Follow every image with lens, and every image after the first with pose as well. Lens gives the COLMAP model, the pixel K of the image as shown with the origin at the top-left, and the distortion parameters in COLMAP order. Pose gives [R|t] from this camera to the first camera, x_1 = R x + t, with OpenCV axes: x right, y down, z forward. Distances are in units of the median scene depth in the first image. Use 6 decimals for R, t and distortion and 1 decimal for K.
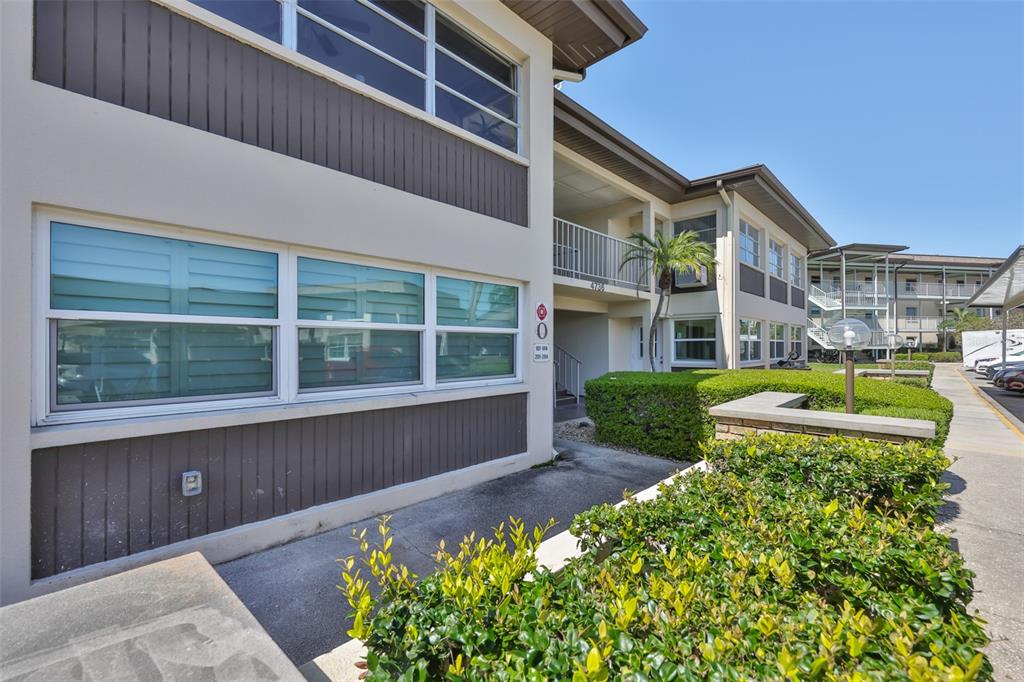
lens RADIAL K [[452.9, 0, 515.3], [0, 452.9, 339.5], [0, 0, 1]] dist [0.001582, -0.000285]
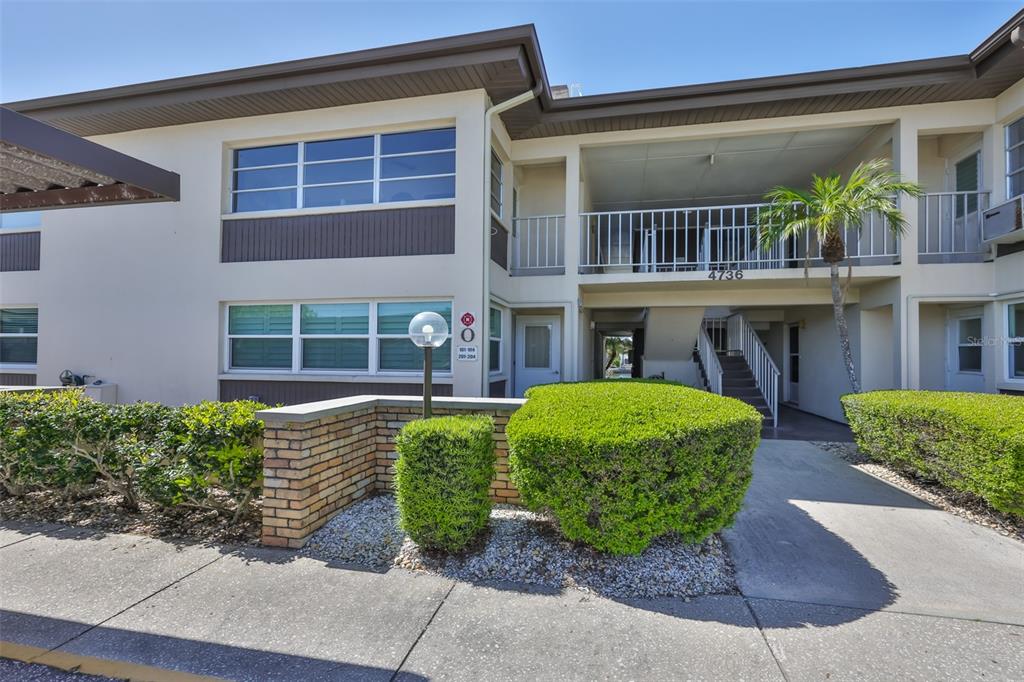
lens RADIAL K [[452.9, 0, 515.3], [0, 452.9, 339.5], [0, 0, 1]] dist [0.001582, -0.000285]
pose [[0.506025, -0.015757, -0.862375, 1.194885], [0.009290, 0.999875, -0.012818, 0.009443], [0.862469, -0.001526, 0.506108, 0.508423]]
